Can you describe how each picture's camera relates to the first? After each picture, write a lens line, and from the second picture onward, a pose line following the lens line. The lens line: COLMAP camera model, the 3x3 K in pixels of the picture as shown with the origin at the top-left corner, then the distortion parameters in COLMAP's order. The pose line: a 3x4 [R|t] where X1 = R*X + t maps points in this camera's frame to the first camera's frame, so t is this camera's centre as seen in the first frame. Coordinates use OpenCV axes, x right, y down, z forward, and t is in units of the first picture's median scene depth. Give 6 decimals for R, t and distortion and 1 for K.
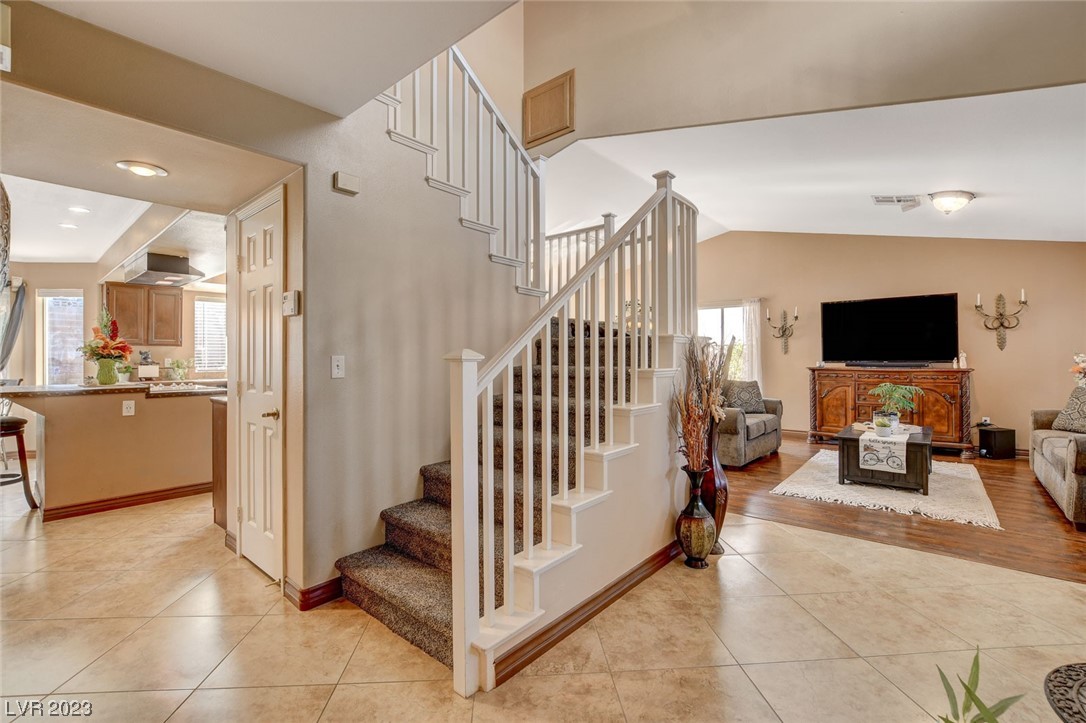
lens RADIAL K [[477.1, 0, 530.9], [0, 477.1, 356.3], [0, 0, 1]] dist [-0.008219, 0.000541]
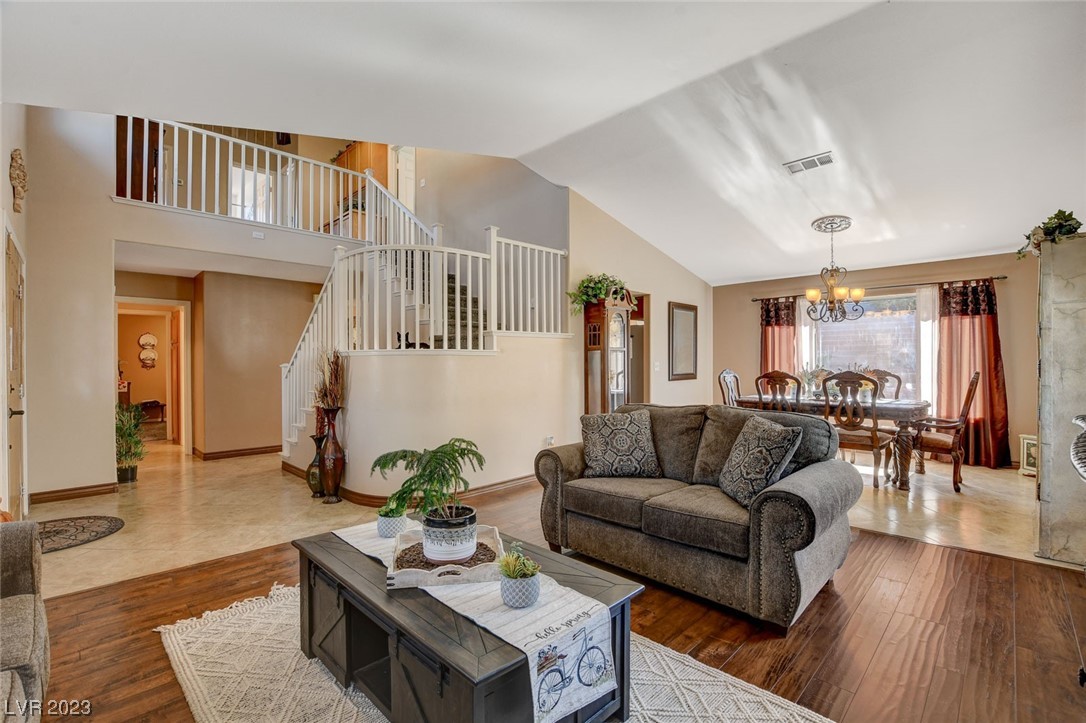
lens RADIAL K [[484.7, 0, 537.3], [0, 484.7, 361.4], [0, 0, 1]] dist [-0.027016, 0.000376]
pose [[-0.073178, -0.005190, -0.997305, 2.278032], [0.014231, 0.999879, -0.006247, 0.016182], [0.997217, -0.014650, -0.073095, 2.233965]]
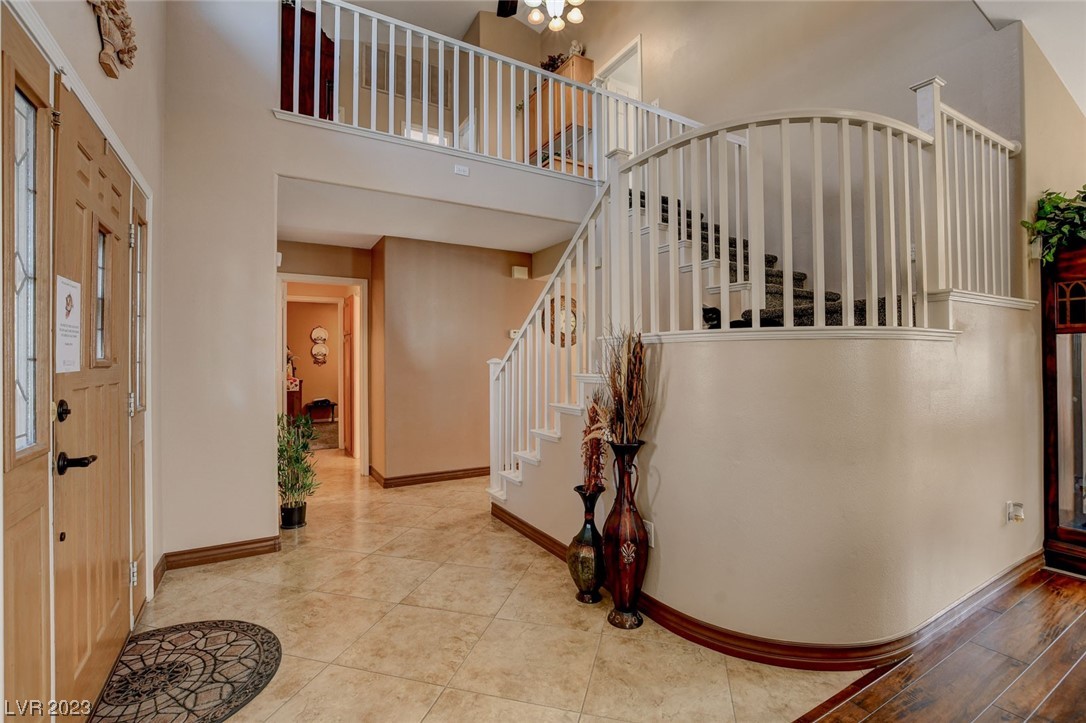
lens RADIAL K [[487.6, 0, 542.5], [0, 487.6, 351.7], [0, 0, 1]] dist [-0.025479, -0.000222]
pose [[-0.321633, -0.015886, -0.946731, 1.479234], [0.013469, 0.999681, -0.021350, 0.008500], [0.946769, -0.019618, -0.321316, 1.472955]]
